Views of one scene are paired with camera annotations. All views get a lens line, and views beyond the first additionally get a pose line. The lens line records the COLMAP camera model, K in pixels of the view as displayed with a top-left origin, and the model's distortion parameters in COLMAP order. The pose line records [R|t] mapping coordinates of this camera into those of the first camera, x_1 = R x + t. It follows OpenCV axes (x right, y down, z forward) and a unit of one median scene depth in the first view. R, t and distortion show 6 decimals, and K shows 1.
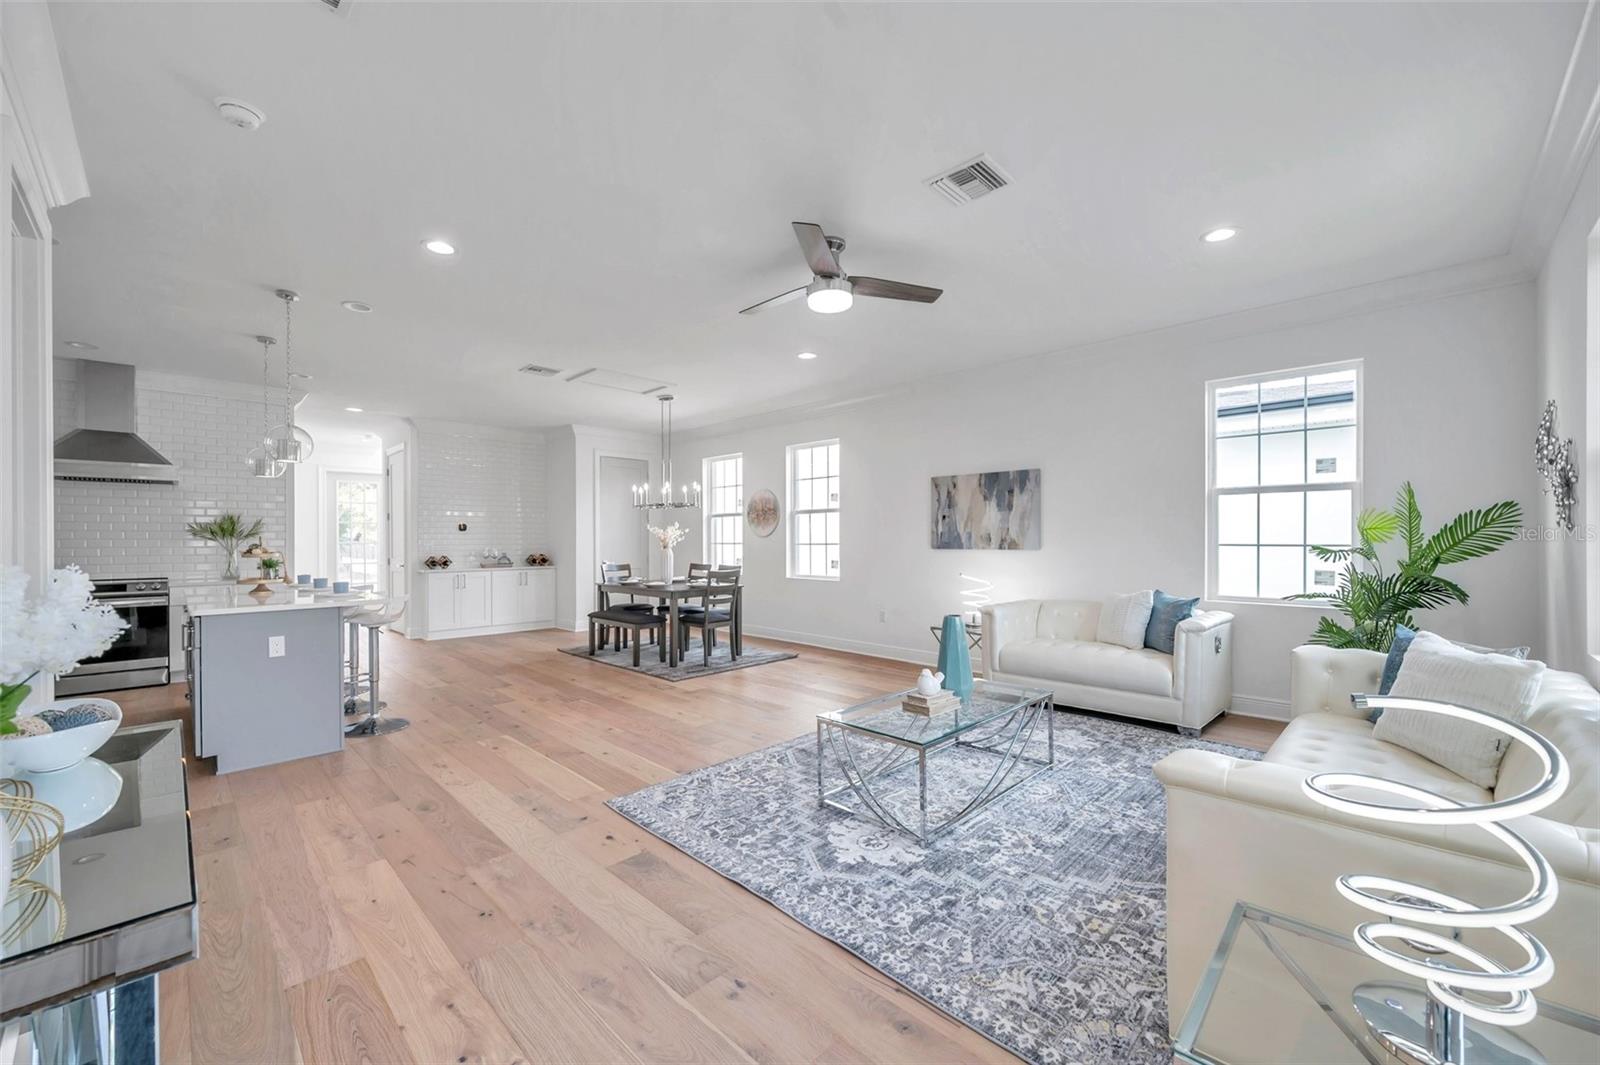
lens RADIAL K [[628.2, 0, 800.0], [0, 628.2, 532.5], [0, 0, 1]] dist [-0.000051, 0.000004]
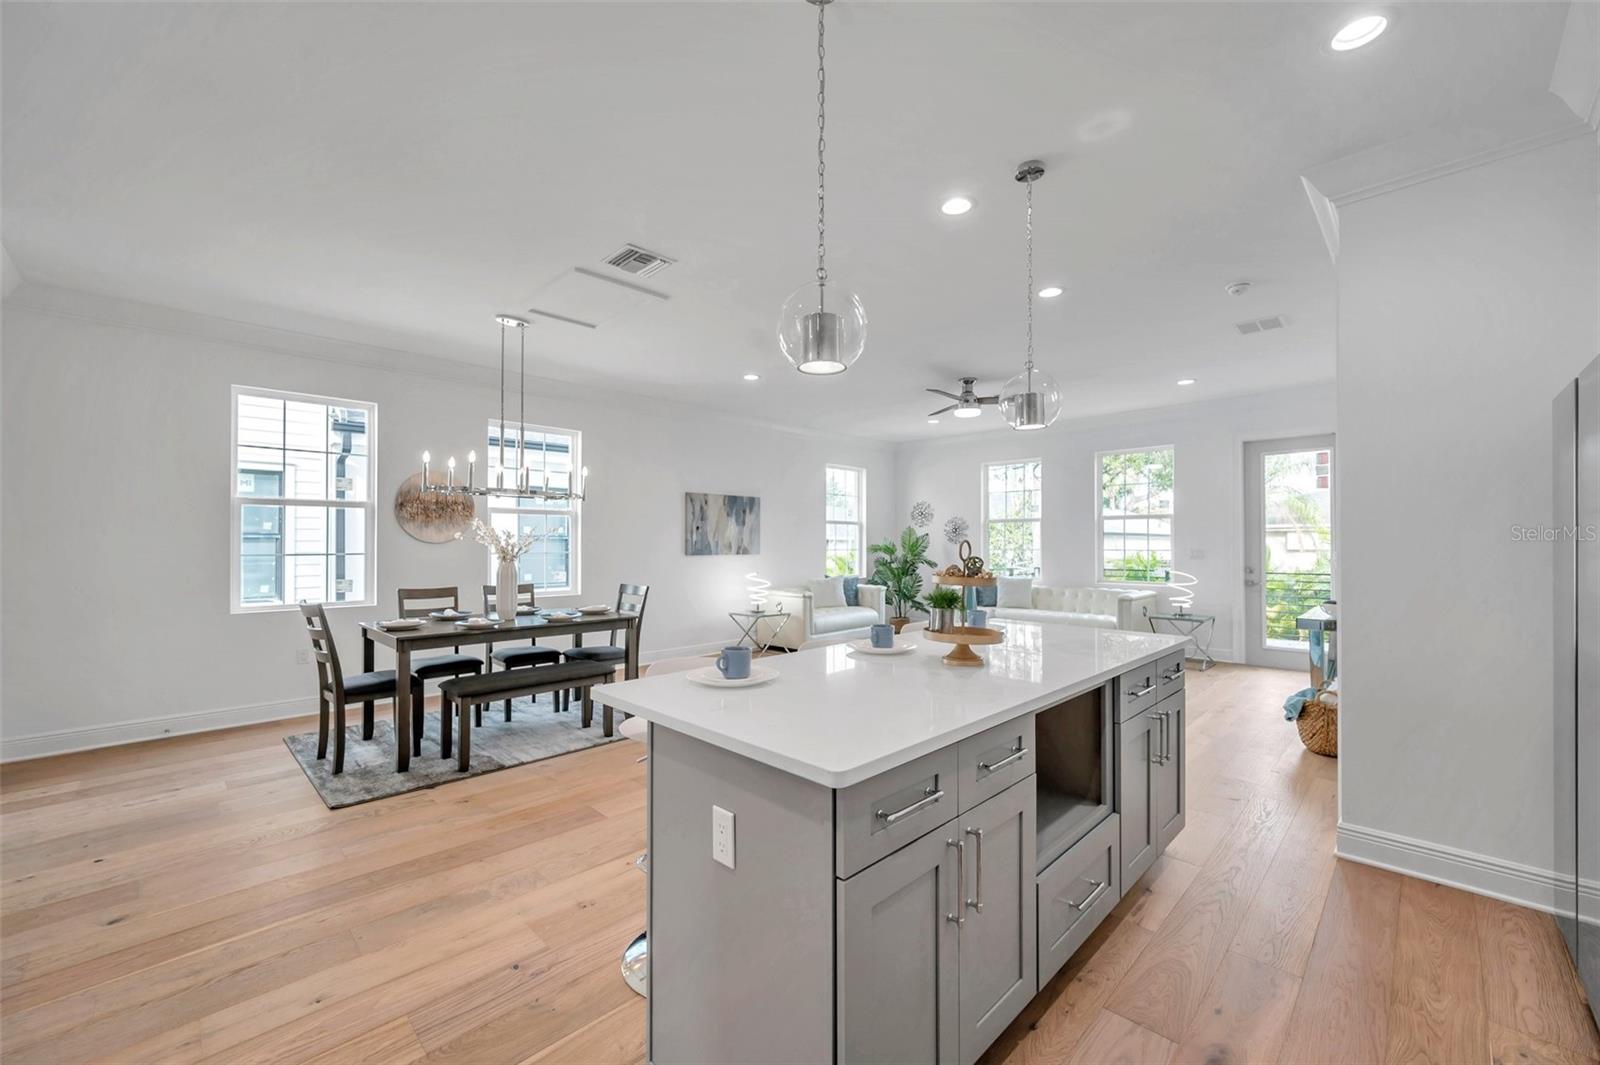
lens RADIAL K [[634.2, 0, 806.3], [0, 634.2, 538.2], [0, 0, 1]] dist [-0.001703, -0.000098]
pose [[-0.002522, 0.014077, 0.999898, -1.018500], [-0.010214, 0.999848, -0.014102, 0.009881], [-0.999945, -0.010248, -0.002378, 0.861163]]
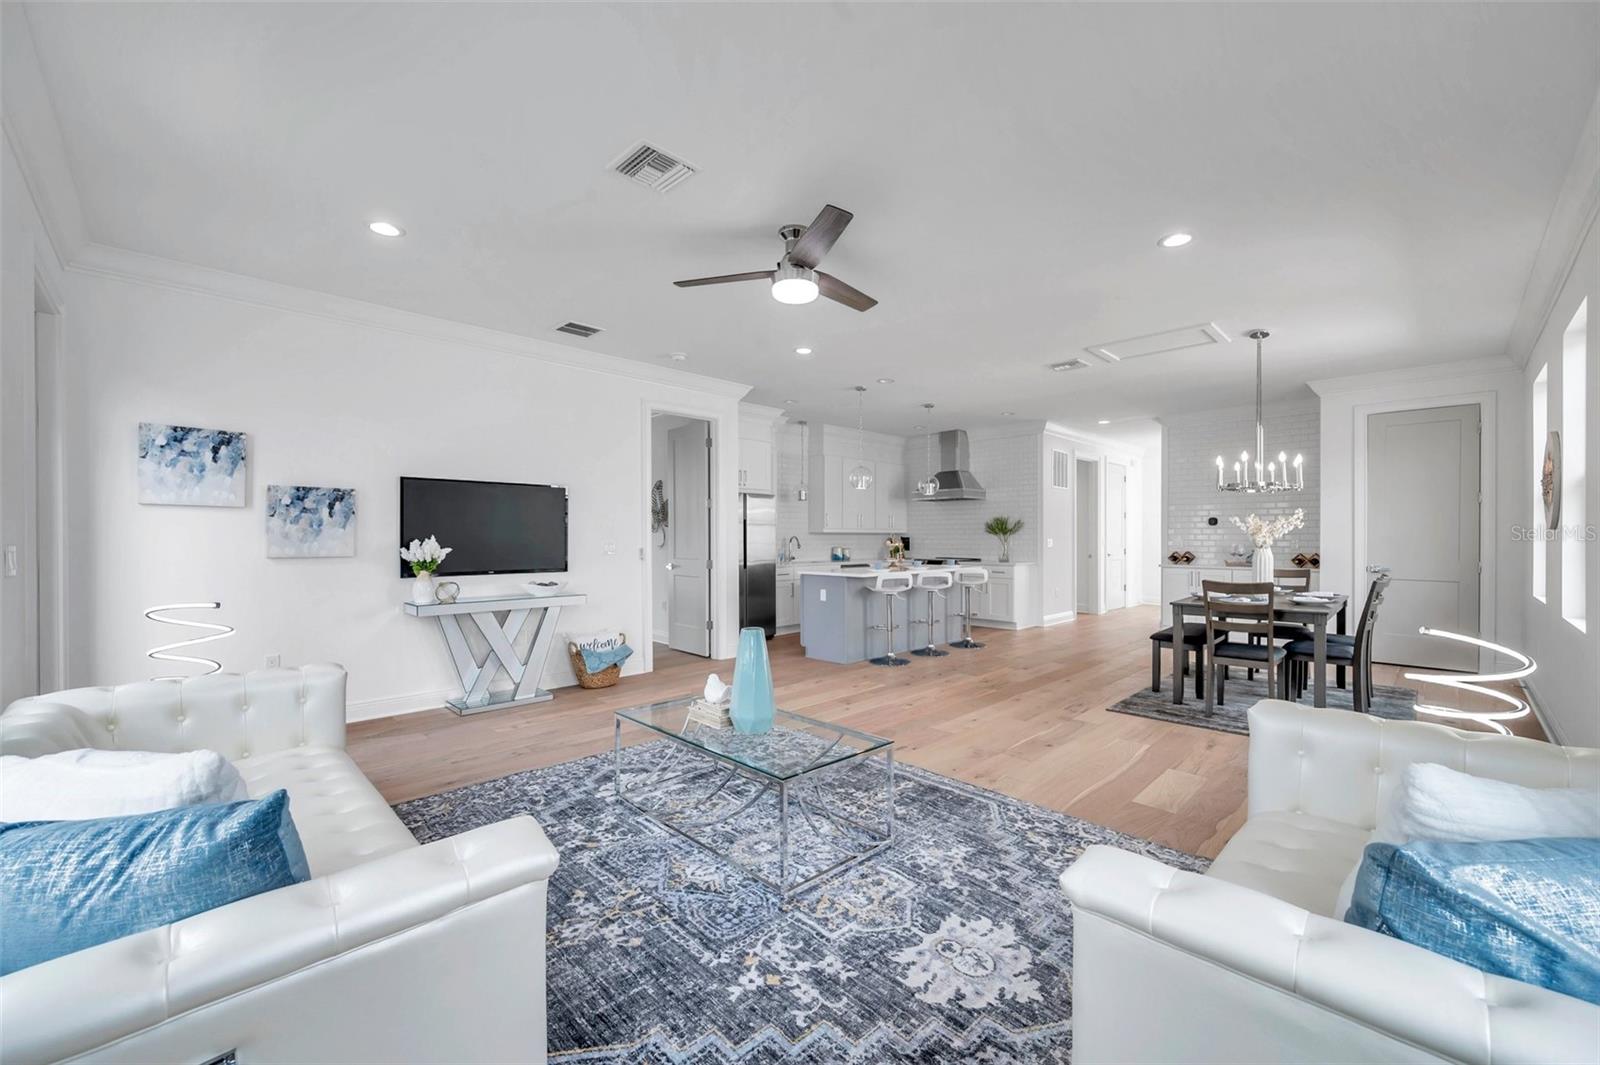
lens RADIAL K [[634.2, 0, 806.3], [0, 634.2, 538.2], [0, 0, 1]] dist [-0.001703, -0.000098]
pose [[-0.005242, 0.008081, -0.999954, 0.605812], [0.011606, 0.999900, 0.008020, 0.003202], [0.999919, -0.011564, -0.005335, 0.602643]]
